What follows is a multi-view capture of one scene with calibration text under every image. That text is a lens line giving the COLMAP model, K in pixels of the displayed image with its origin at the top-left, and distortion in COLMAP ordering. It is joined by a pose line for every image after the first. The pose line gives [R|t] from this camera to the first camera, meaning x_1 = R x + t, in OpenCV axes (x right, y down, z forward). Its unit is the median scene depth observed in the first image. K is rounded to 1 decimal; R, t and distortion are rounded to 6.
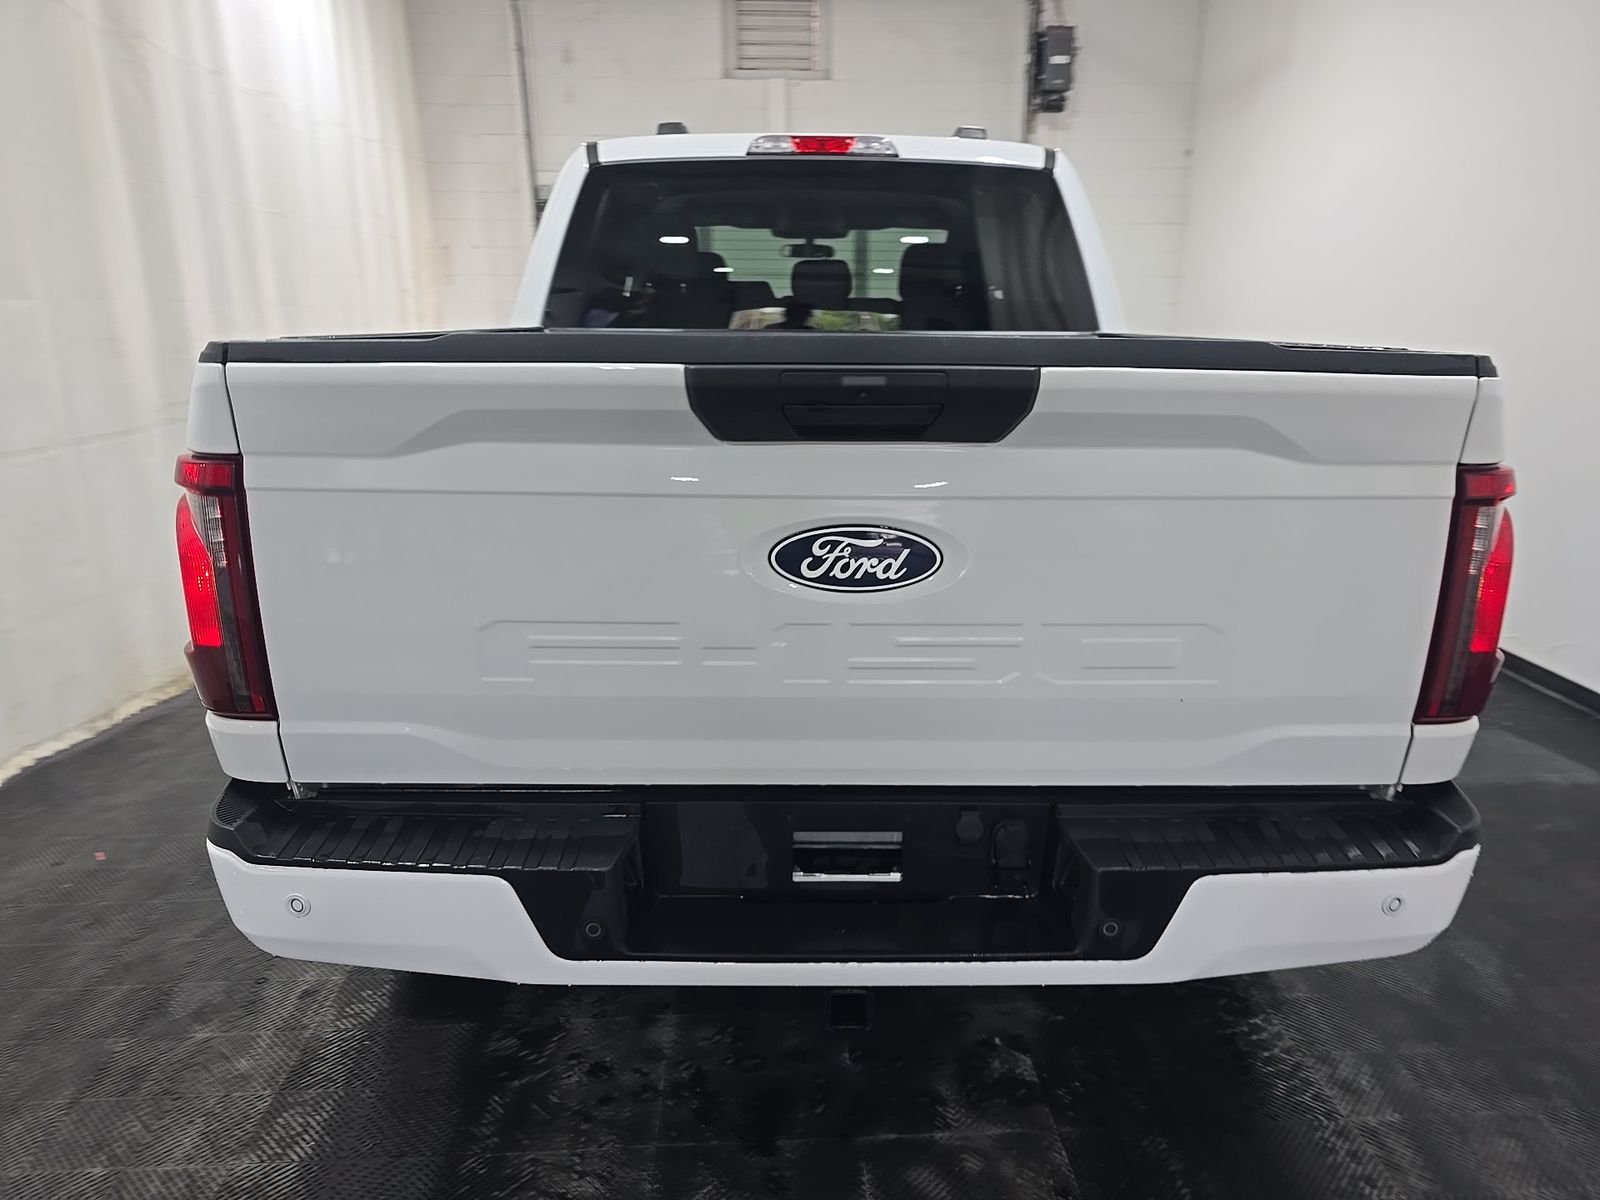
lens RADIAL K [[1086.9, 0, 805.1], [0, 1086.9, 591.9], [0, 0, 1]] dist [0.016748, -0.001700]
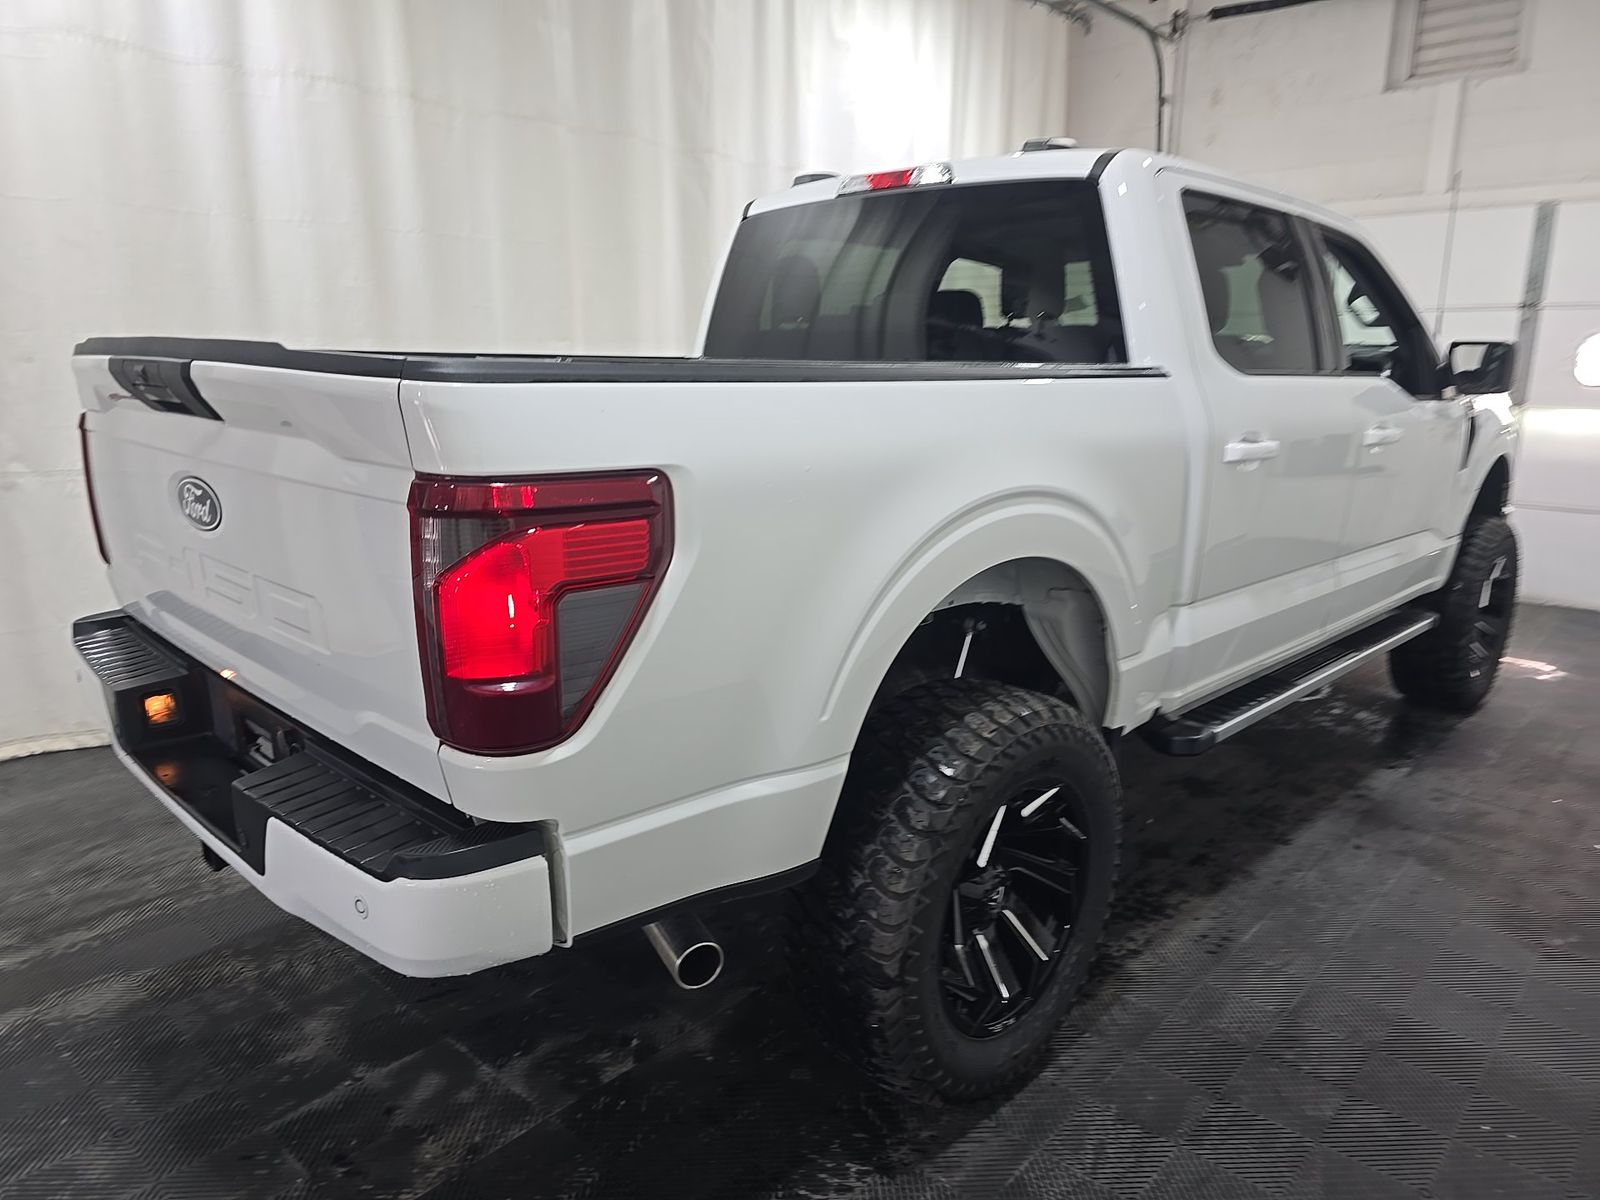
lens RADIAL K [[1082.3, 0, 824.1], [0, 1082.3, 593.0], [0, 0, 1]] dist [0.026221, -0.007019]
pose [[0.702461, 0.154201, -0.694817, 1.048329], [-0.185623, 0.982154, 0.030305, -0.071940], [0.687090, 0.107686, 0.718548, 0.384682]]
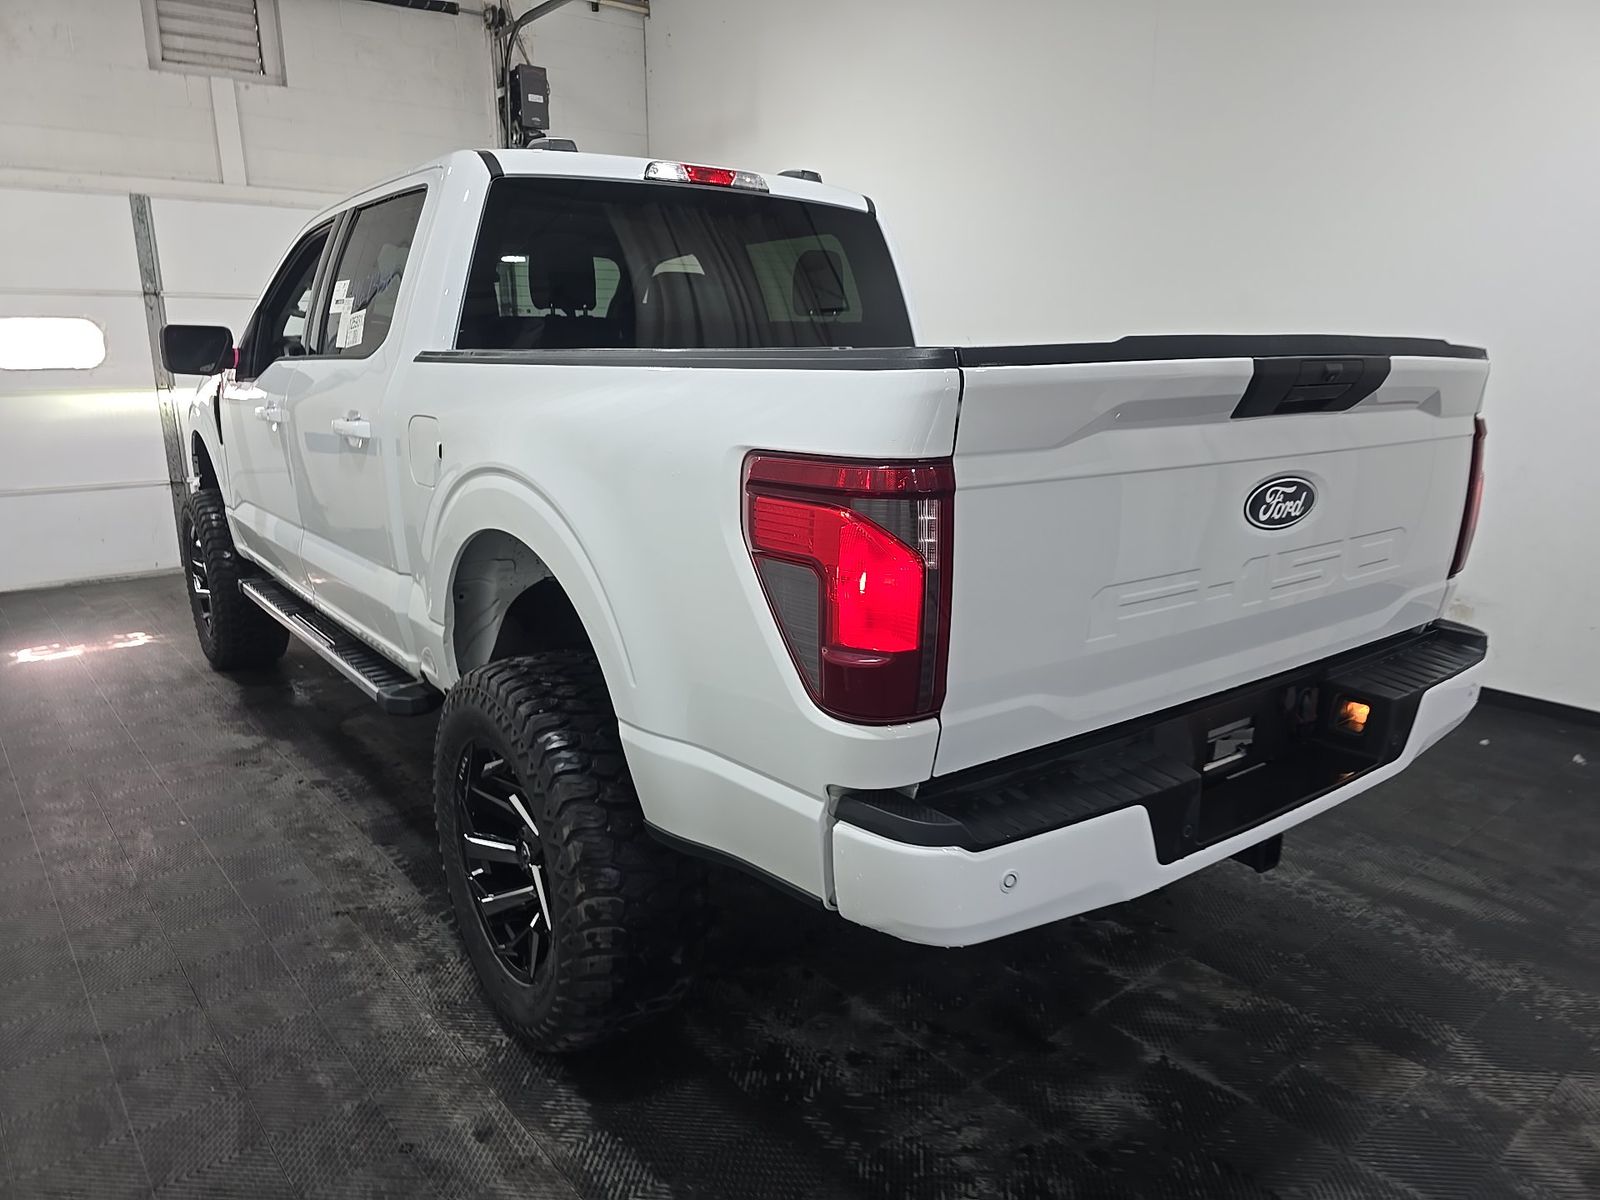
lens RADIAL K [[1088.4, 0, 800.0], [0, 1088.4, 600.0], [0, 0, 1]] dist [0.053152, -0.054038]
pose [[0.803502, -0.141023, 0.578357, -0.827806], [0.156097, 0.987452, 0.023911, -0.025201], [-0.574471, 0.071068, 0.815434, 0.165584]]
